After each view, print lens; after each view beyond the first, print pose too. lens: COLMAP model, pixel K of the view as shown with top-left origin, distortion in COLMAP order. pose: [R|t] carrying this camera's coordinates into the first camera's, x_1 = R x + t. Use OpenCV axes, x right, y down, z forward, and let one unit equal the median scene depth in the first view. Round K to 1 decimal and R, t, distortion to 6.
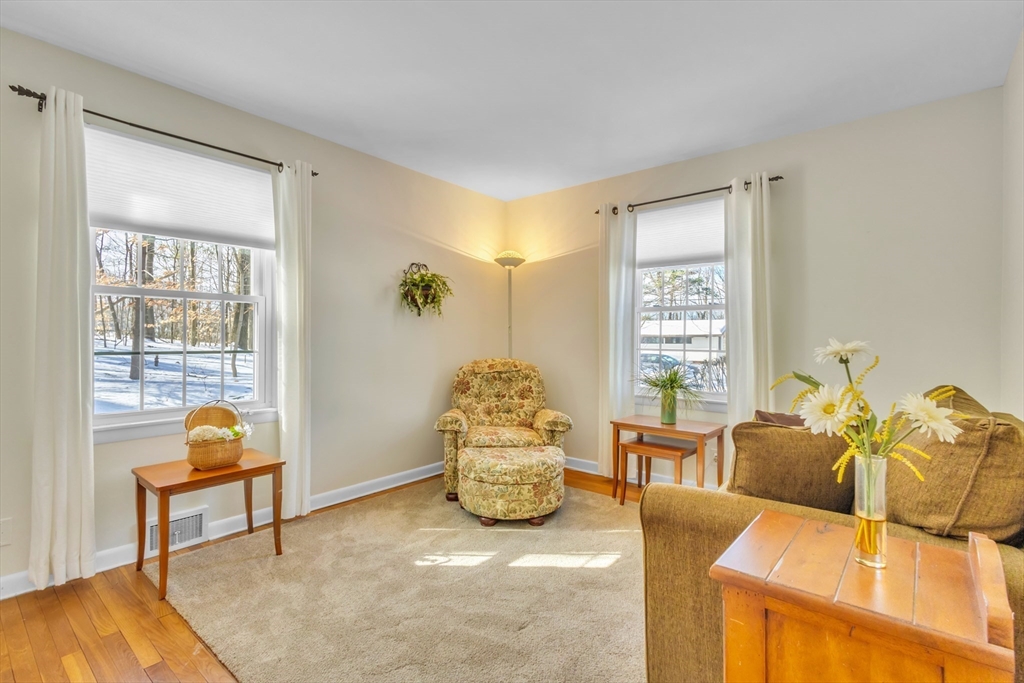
lens RADIAL K [[481.7, 0, 514.1], [0, 481.7, 340.4], [0, 0, 1]] dist [0.005858, 0.001291]
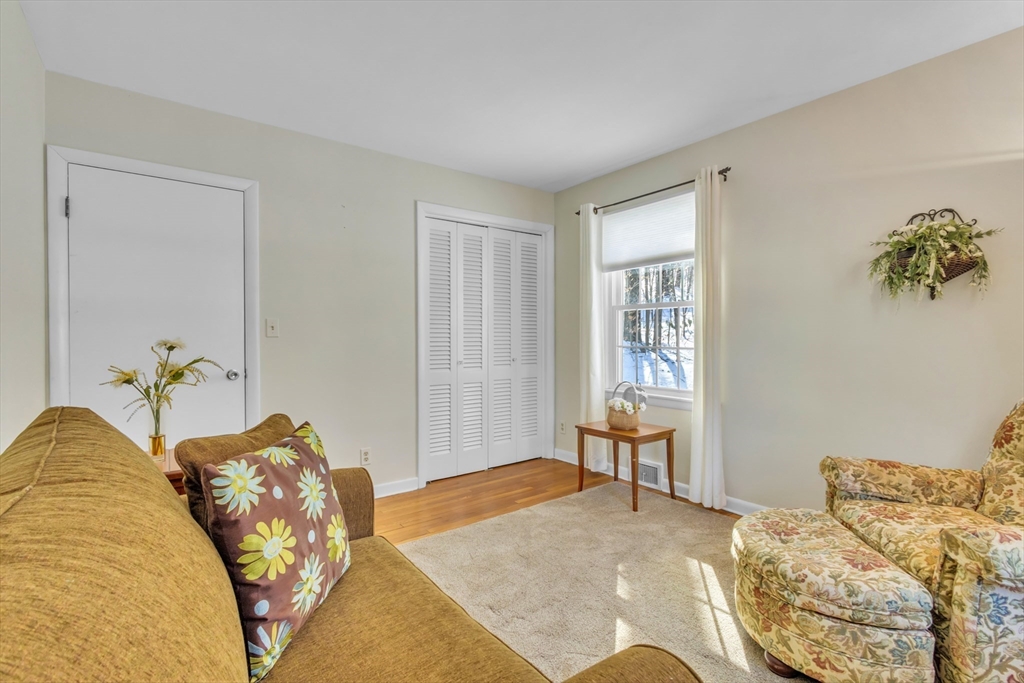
lens RADIAL K [[481.7, 0, 514.9], [0, 481.7, 338.8], [0, 0, 1]] dist [0.005858, 0.001291]
pose [[-0.239638, 0.006788, -0.970839, 0.674270], [0.001872, 0.999977, 0.006529, -0.008677], [0.970861, -0.000253, -0.239645, 0.844181]]
